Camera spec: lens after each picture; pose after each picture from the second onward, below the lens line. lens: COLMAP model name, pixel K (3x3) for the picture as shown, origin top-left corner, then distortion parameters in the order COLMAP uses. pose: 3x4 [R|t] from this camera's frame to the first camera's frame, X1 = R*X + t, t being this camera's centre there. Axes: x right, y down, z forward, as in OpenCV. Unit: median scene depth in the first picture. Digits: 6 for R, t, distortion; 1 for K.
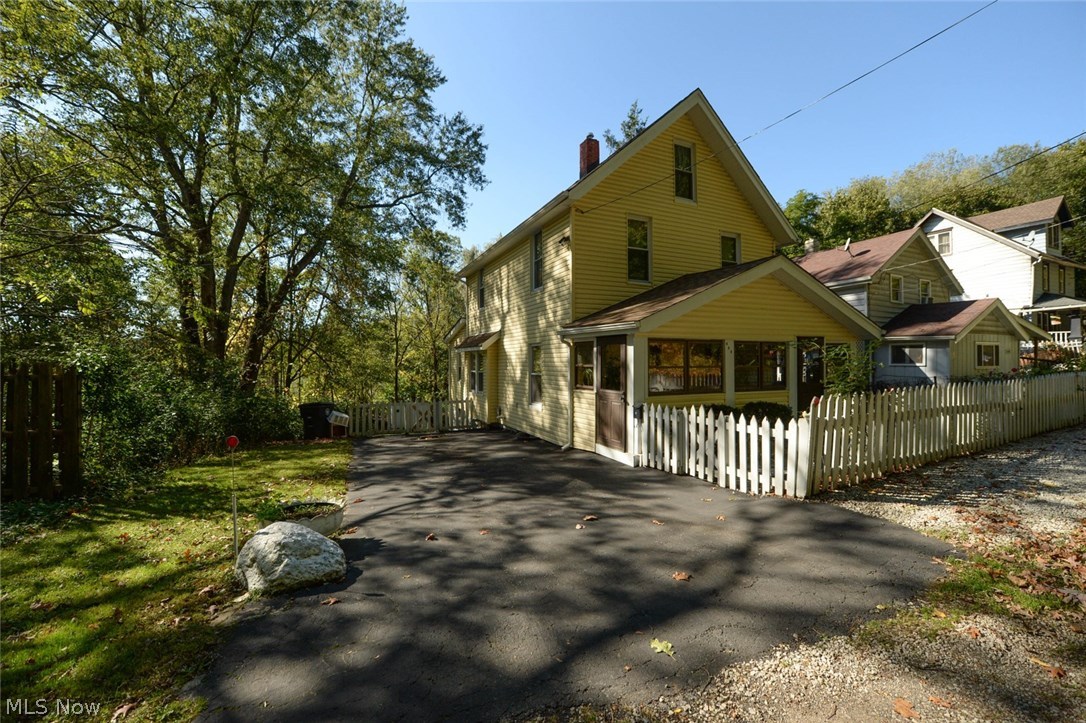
lens RADIAL K [[431.5, 0, 547.1], [0, 431.5, 362.7], [0, 0, 1]] dist [-0.012502, -0.001460]
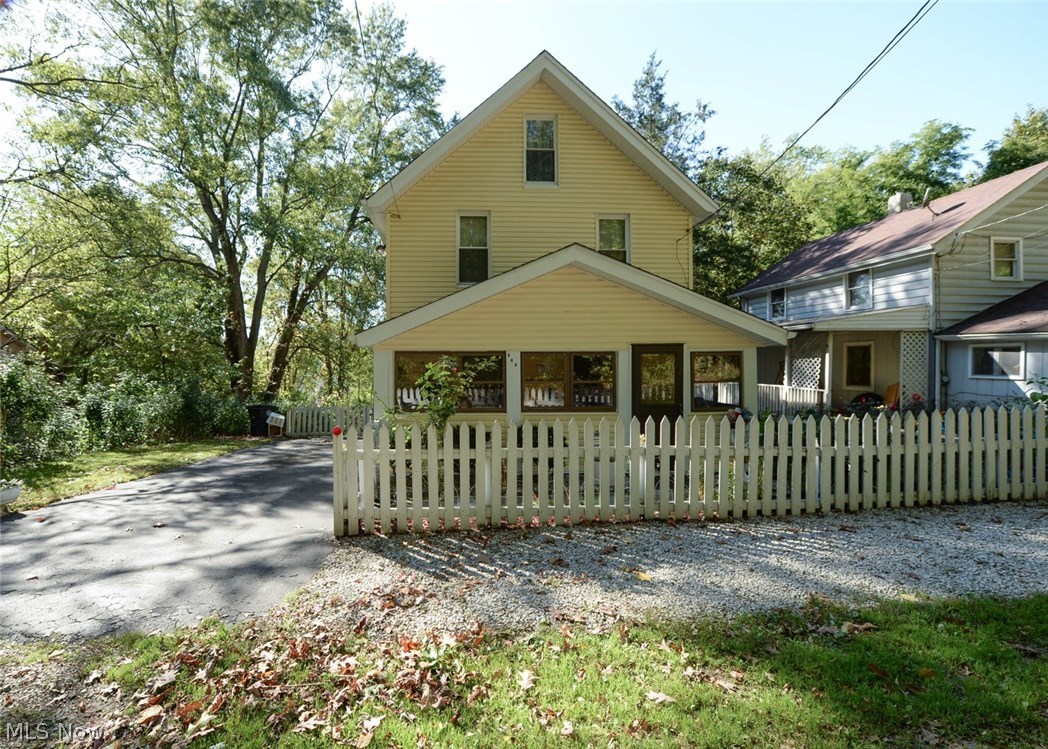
lens RADIAL K [[473.8, 0, 516.6], [0, 473.8, 368.5], [0, 0, 1]] dist [-0.017119, -0.000892]
pose [[0.927491, 0.007556, -0.373769, 0.598897], [-0.001666, 0.999869, 0.016079, -0.025751], [0.373842, -0.014291, 0.927382, 0.102921]]
